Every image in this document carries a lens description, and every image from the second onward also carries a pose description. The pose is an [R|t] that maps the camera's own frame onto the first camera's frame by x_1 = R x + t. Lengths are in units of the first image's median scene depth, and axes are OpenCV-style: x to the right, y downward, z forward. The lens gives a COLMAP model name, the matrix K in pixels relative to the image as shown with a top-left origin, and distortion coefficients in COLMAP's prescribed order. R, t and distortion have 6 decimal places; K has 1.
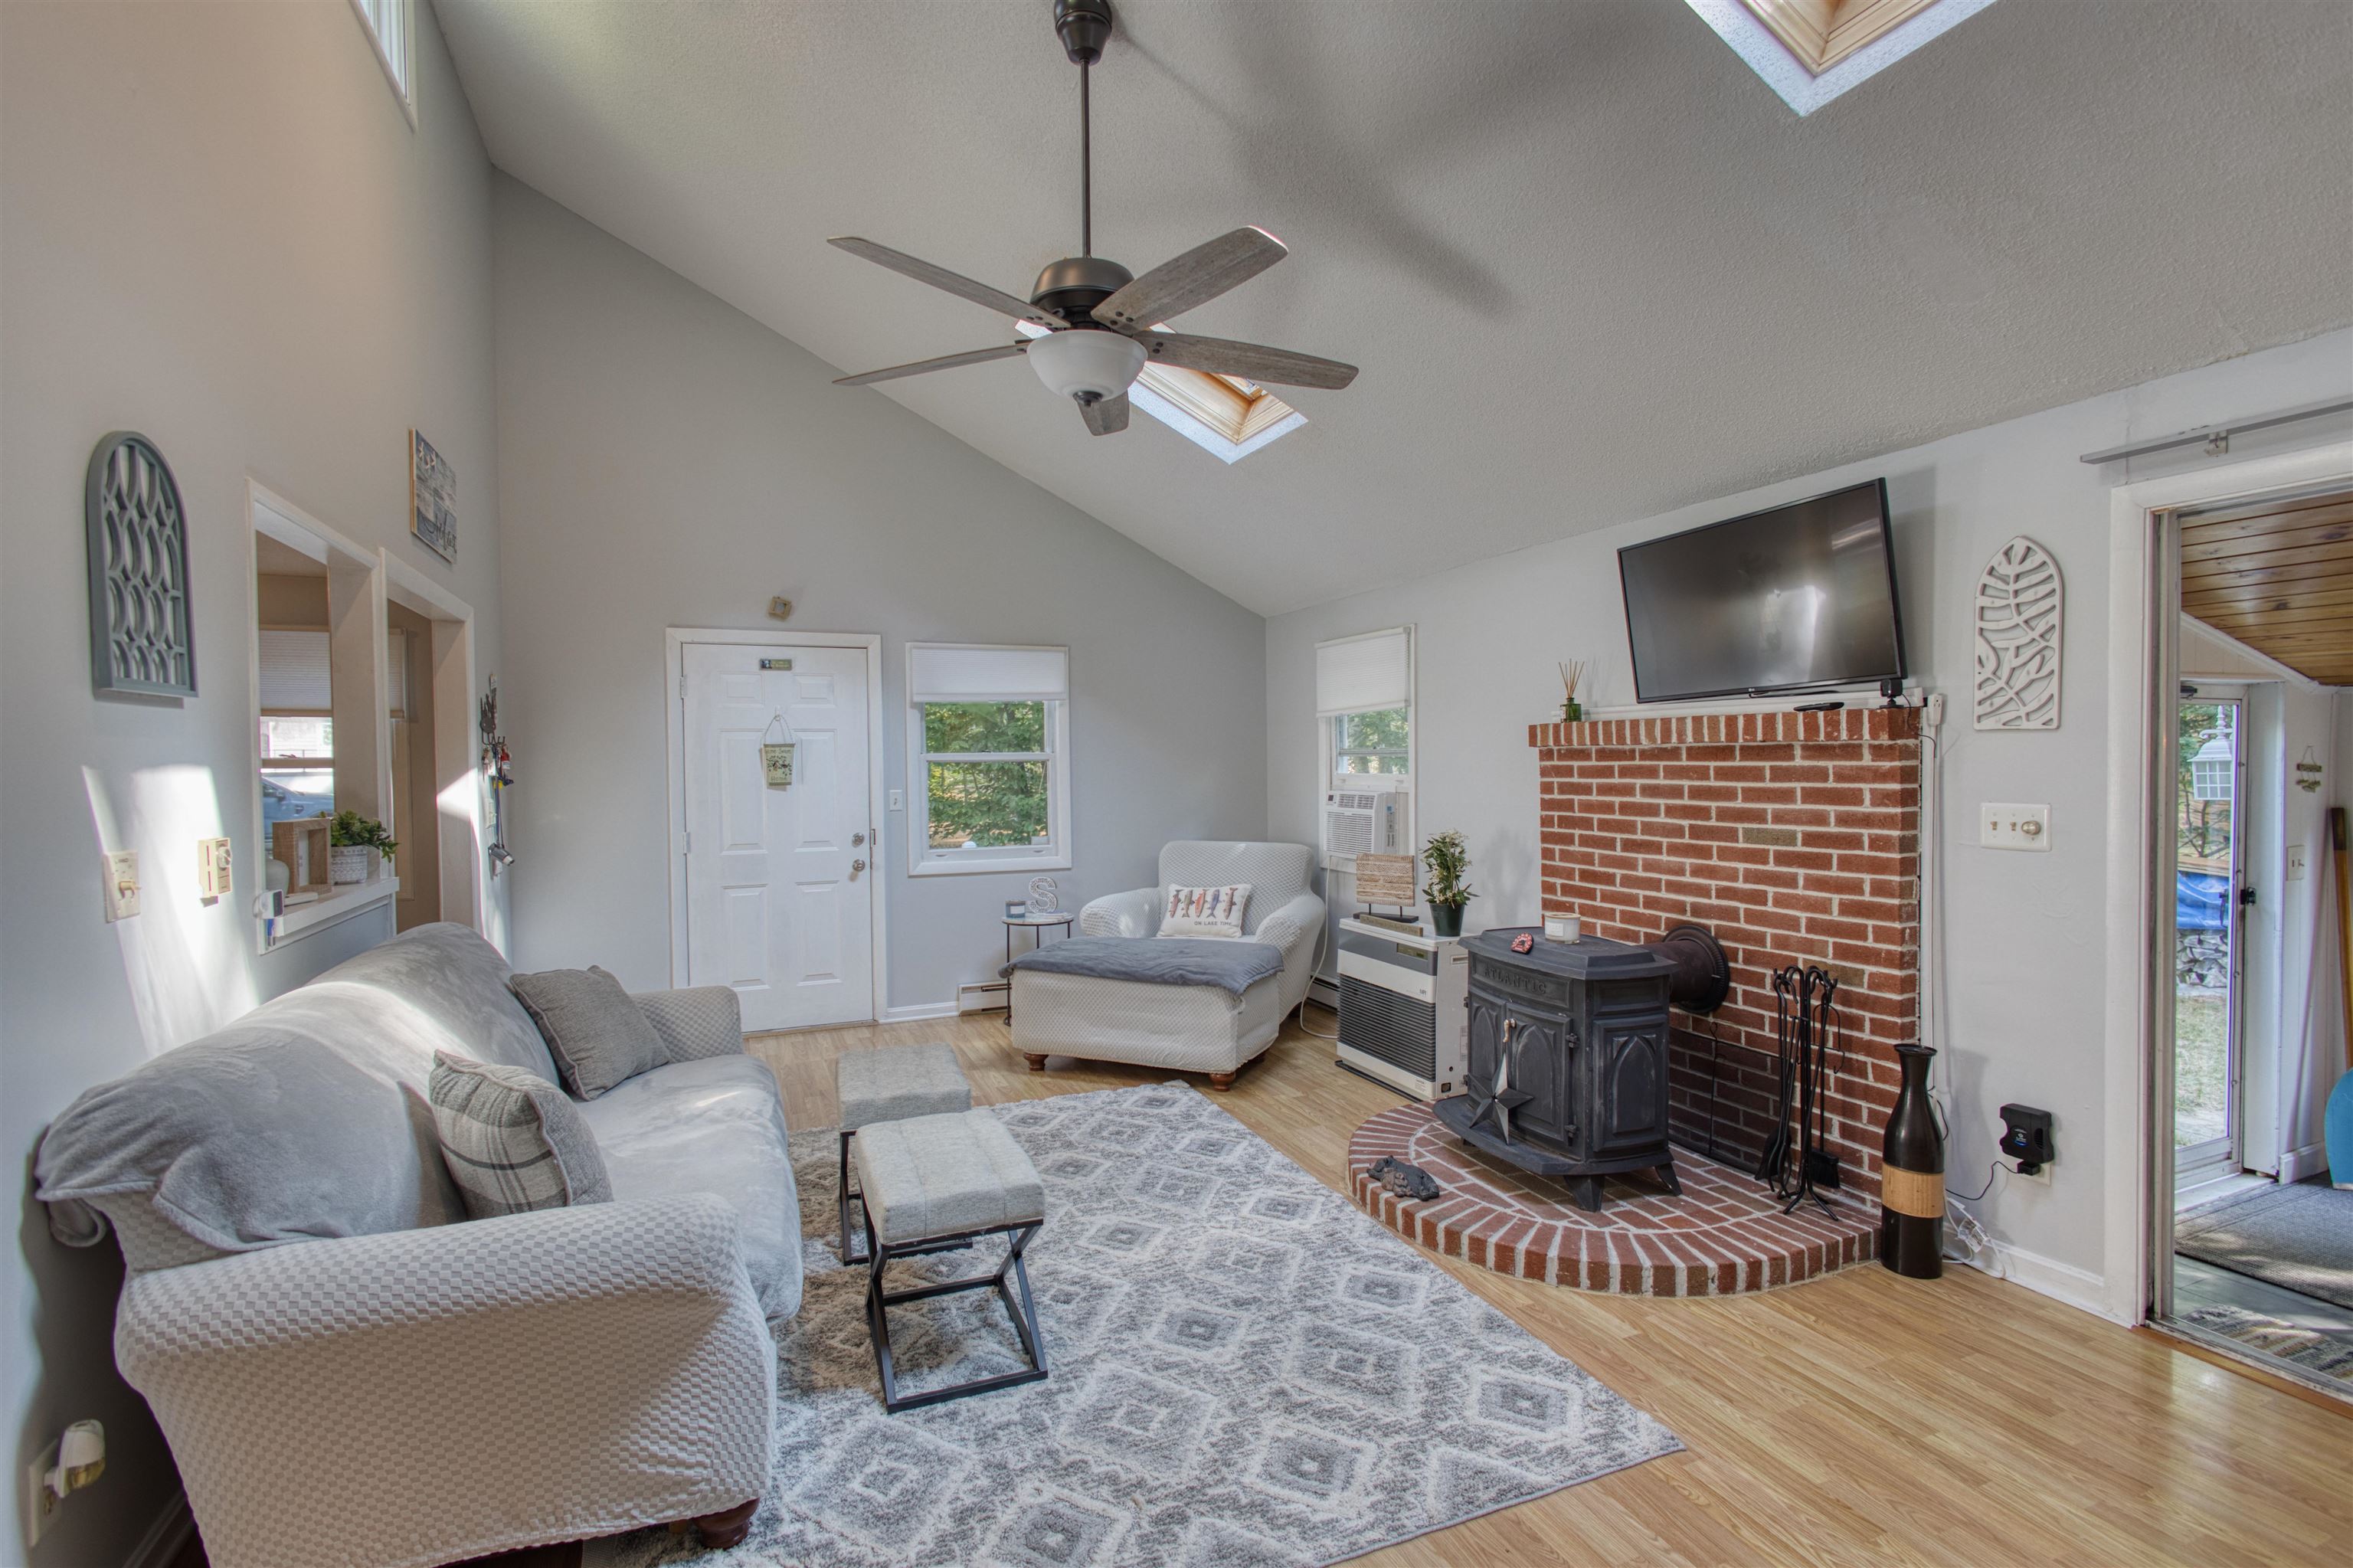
lens RADIAL K [[1072.1, 0, 1182.4], [0, 1072.1, 785.4], [0, 0, 1]] dist [0.000424, 0.000569]
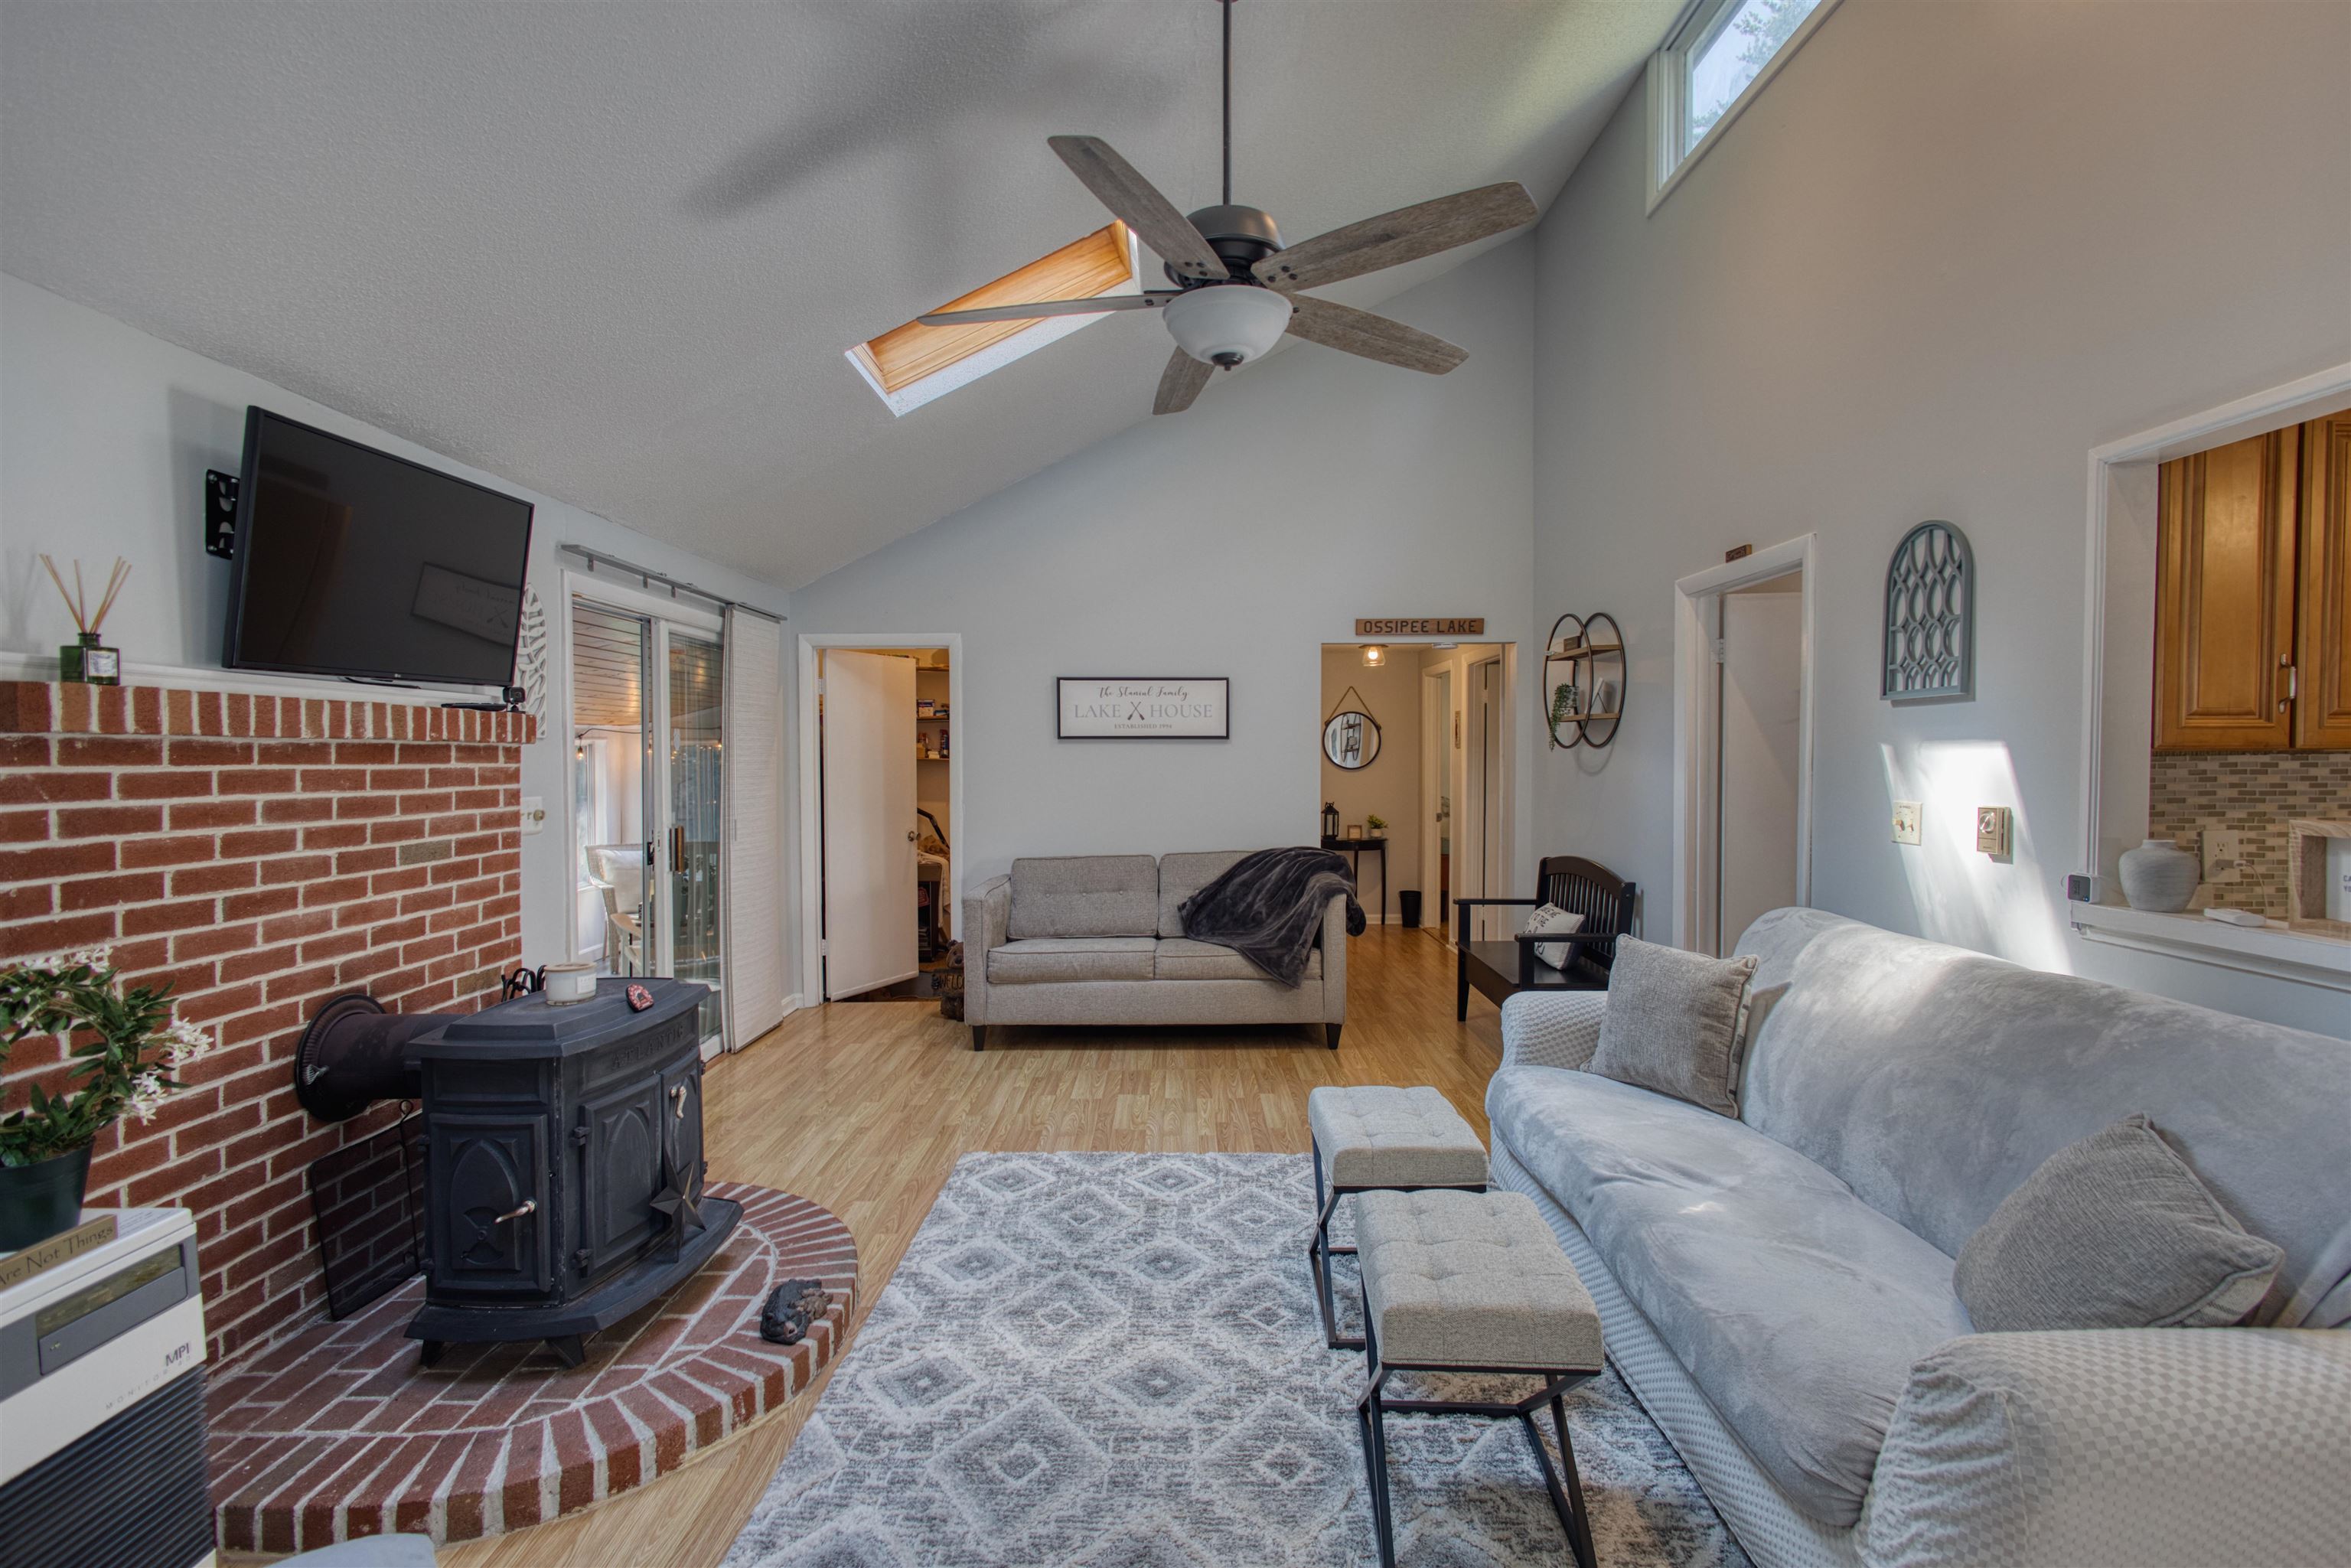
lens RADIAL K [[1088.2, 0, 1183.7], [0, 1088.2, 784.6], [0, 0, 1]] dist [-0.000585, -0.000334]
pose [[-0.922170, 0.003429, 0.386770, -0.340729], [0.022106, 0.998794, 0.043850, -0.030170], [-0.386153, 0.048987, -0.921133, 1.549486]]
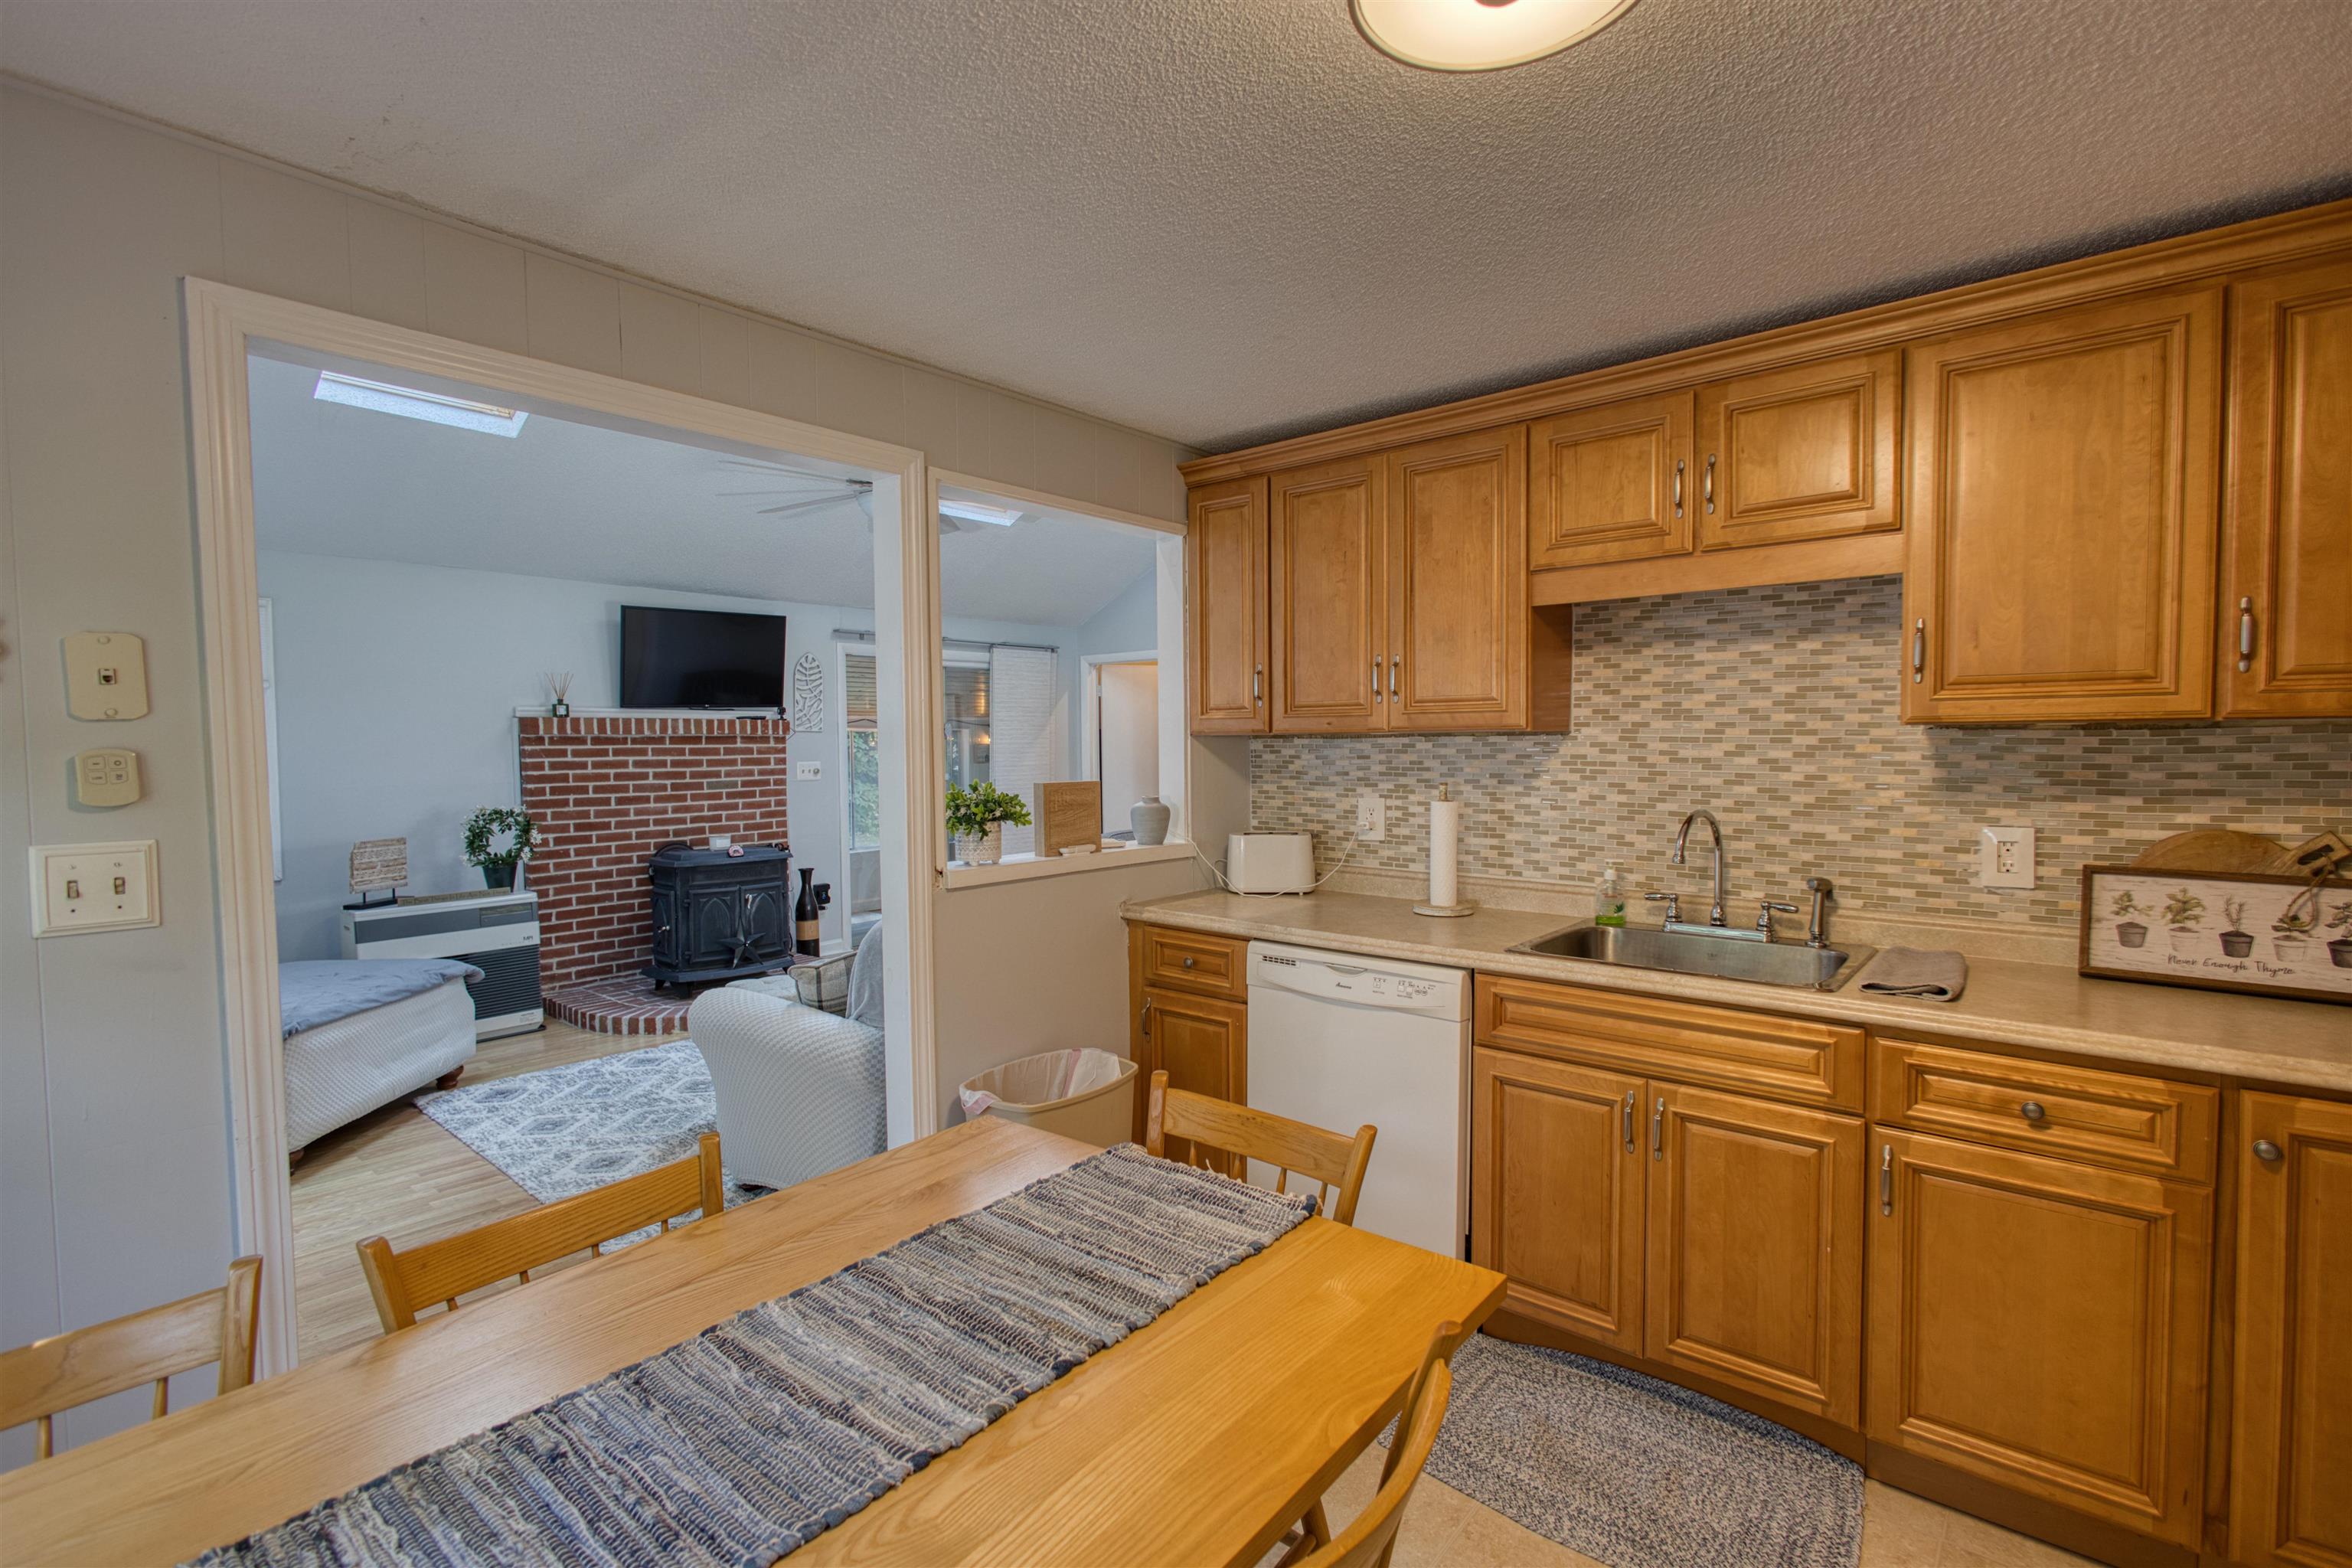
lens RADIAL K [[1092.5, 0, 1176.0], [0, 1092.5, 784.0], [0, 0, 1]] dist [-0.011392, 0.000087]
pose [[-0.449189, -0.021626, 0.893175, -1.507308], [0.033967, 0.998571, 0.041261, -0.005500], [-0.892791, 0.048872, -0.447812, 1.137082]]
